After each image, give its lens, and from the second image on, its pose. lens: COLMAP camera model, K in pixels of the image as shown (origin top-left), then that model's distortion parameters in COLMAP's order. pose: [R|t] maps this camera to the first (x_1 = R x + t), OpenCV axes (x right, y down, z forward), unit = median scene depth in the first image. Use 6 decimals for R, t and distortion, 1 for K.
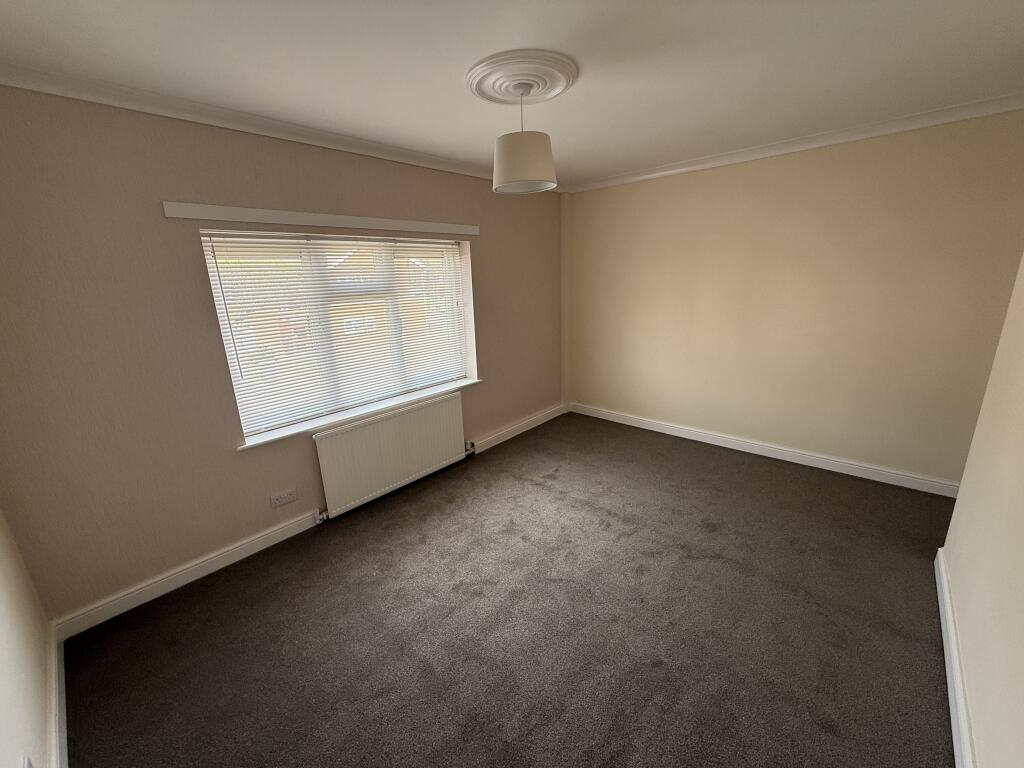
lens RADIAL K [[409.4, 0, 509.0], [0, 409.4, 386.3], [0, 0, 1]] dist [0.000279, 0.000055]
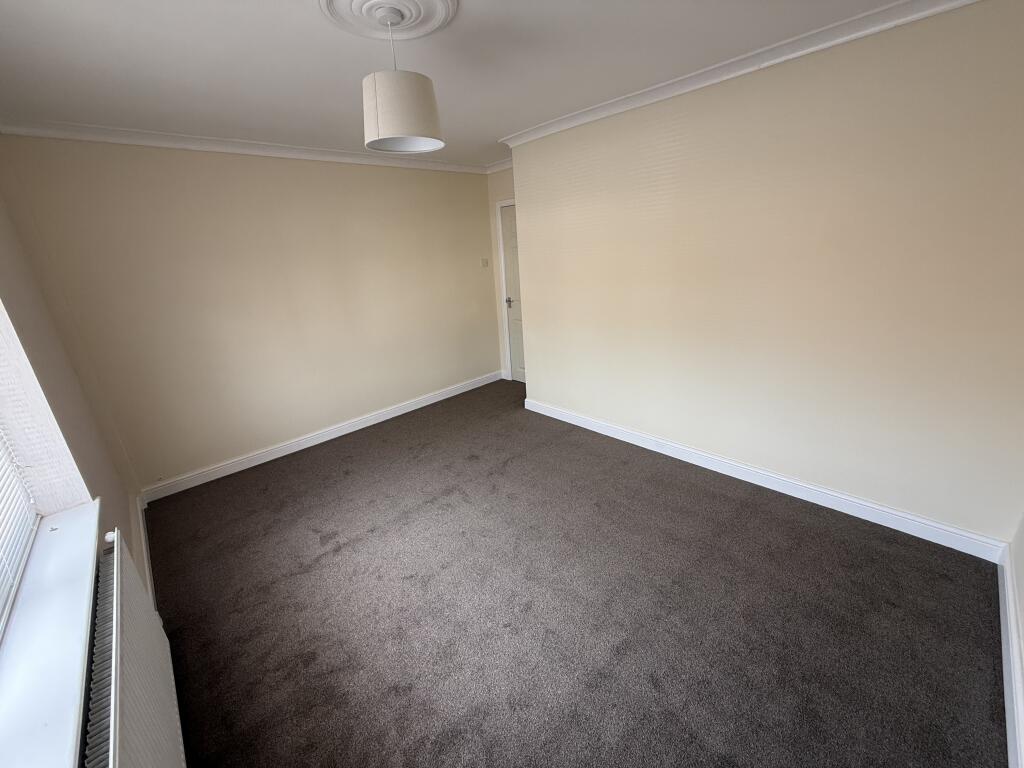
lens RADIAL K [[409.4, 0, 513.6], [0, 409.4, 385.5], [0, 0, 1]] dist [0.000279, 0.000055]
pose [[0.070660, -0.287806, 0.955079, -0.578498], [0.326016, 0.911553, 0.250570, -0.124170], [-0.942720, 0.293666, 0.158239, 0.542757]]
